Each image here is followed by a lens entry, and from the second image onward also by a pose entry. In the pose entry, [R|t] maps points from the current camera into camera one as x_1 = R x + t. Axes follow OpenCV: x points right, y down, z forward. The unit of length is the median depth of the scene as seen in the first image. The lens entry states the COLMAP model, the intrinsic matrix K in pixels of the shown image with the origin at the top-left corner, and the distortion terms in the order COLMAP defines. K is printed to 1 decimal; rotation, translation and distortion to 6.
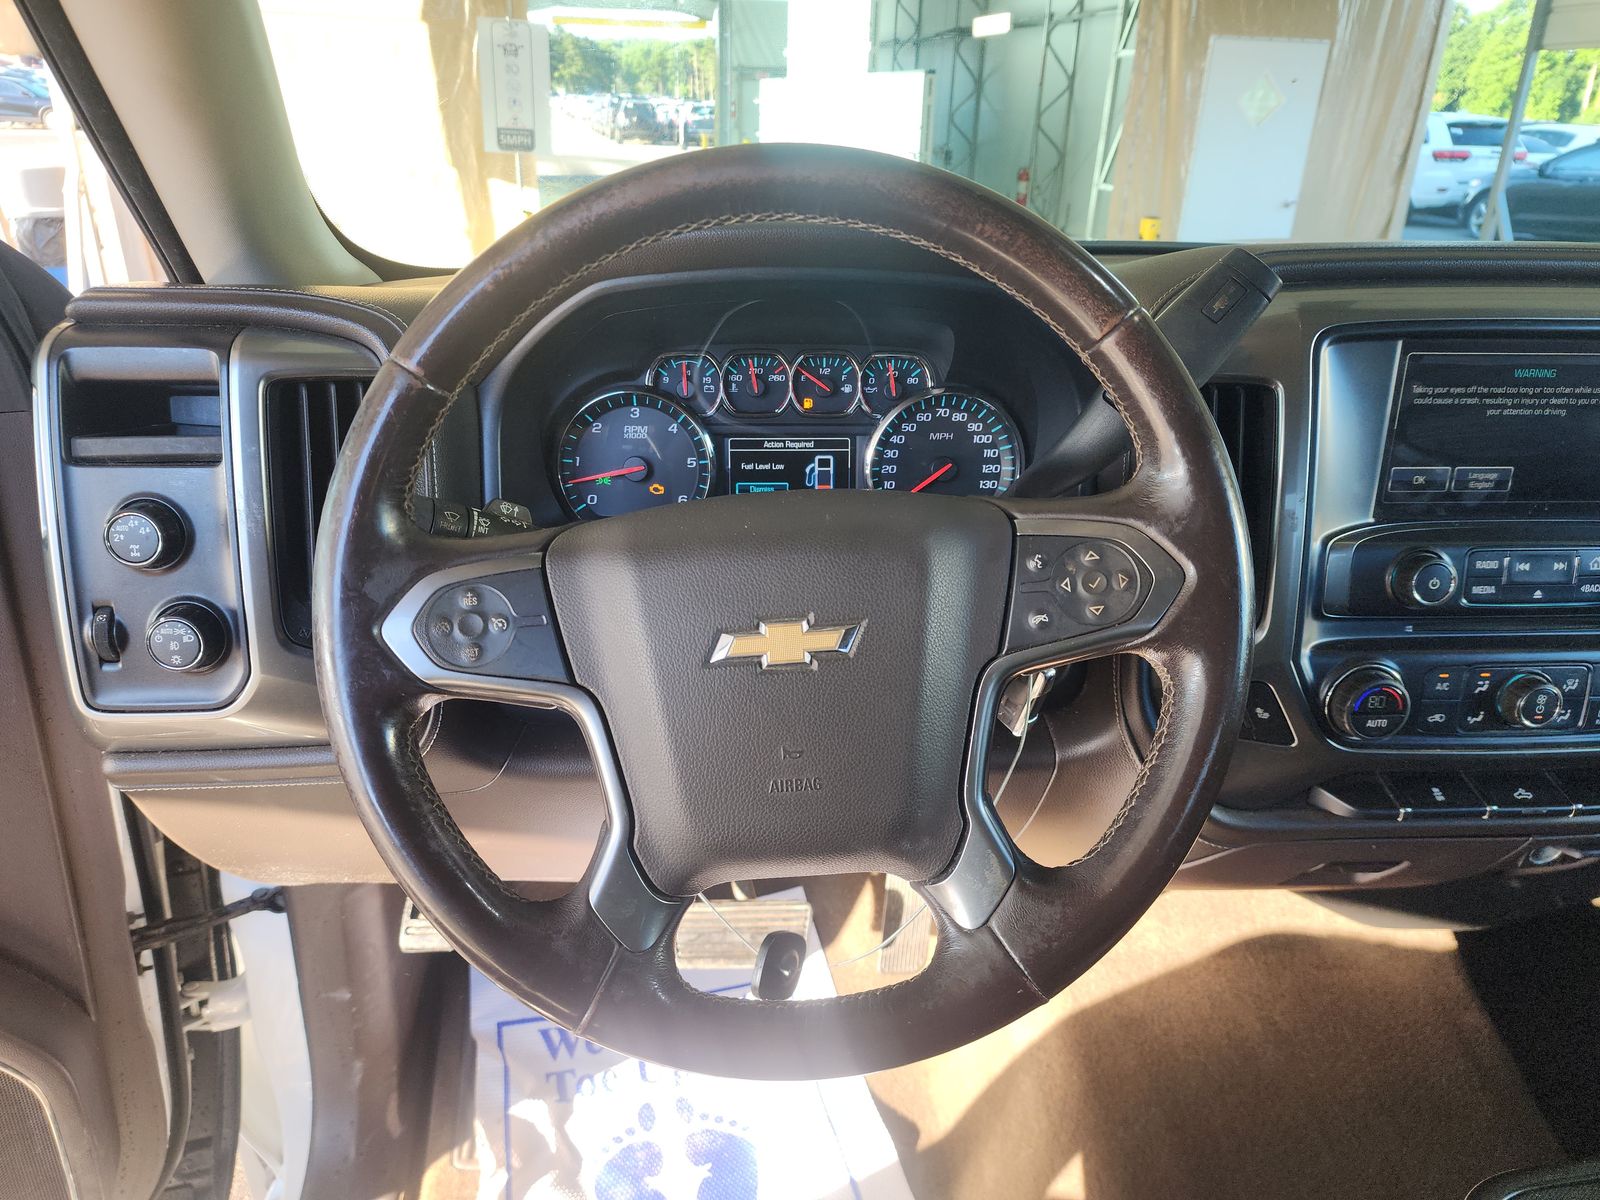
lens RADIAL K [[1019.0, 0, 802.1], [0, 1019.0, 595.2], [0, 0, 1]] dist [0.075071, -0.065840]
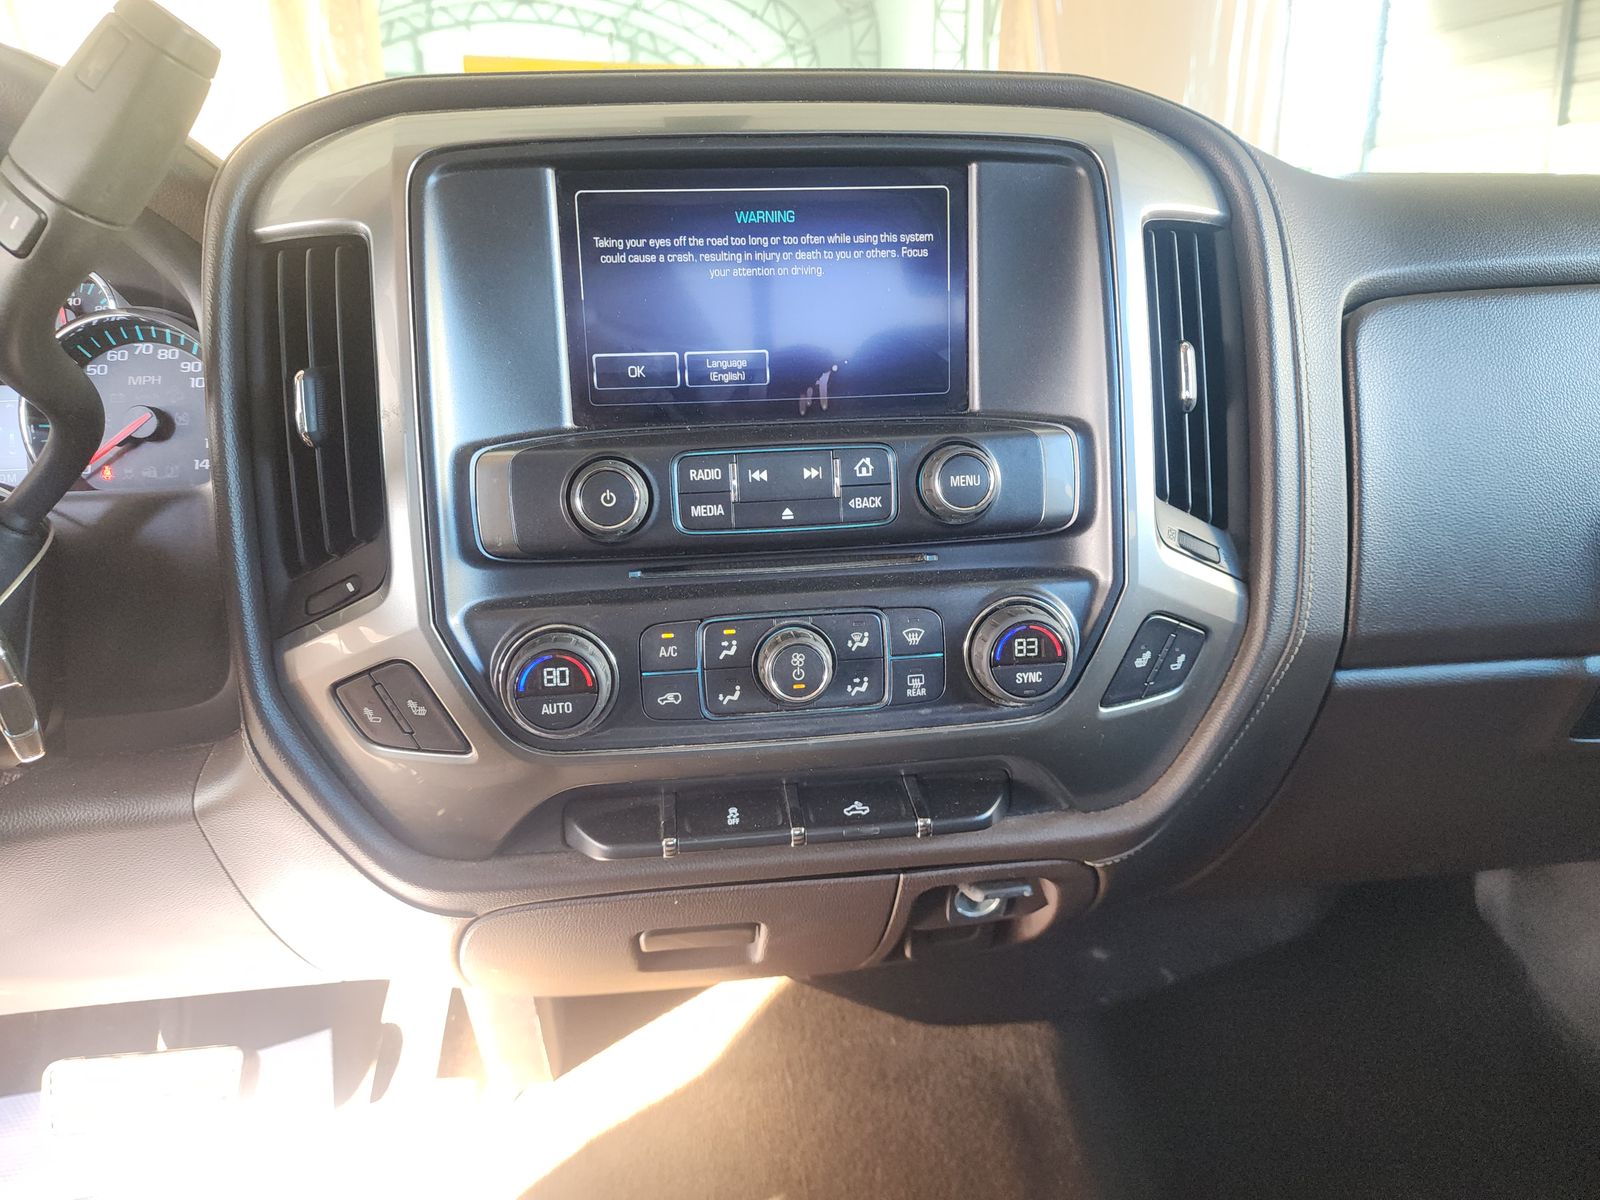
lens RADIAL K [[1019.0, 0, 802.1], [0, 1019.0, 595.2], [0, 0, 1]] dist [0.075071, -0.065840]
pose [[0.998052, -0.055083, 0.029309, 0.690119], [0.058221, 0.991063, -0.120018, 0.138102], [-0.022436, 0.121491, 0.992339, 0.311740]]
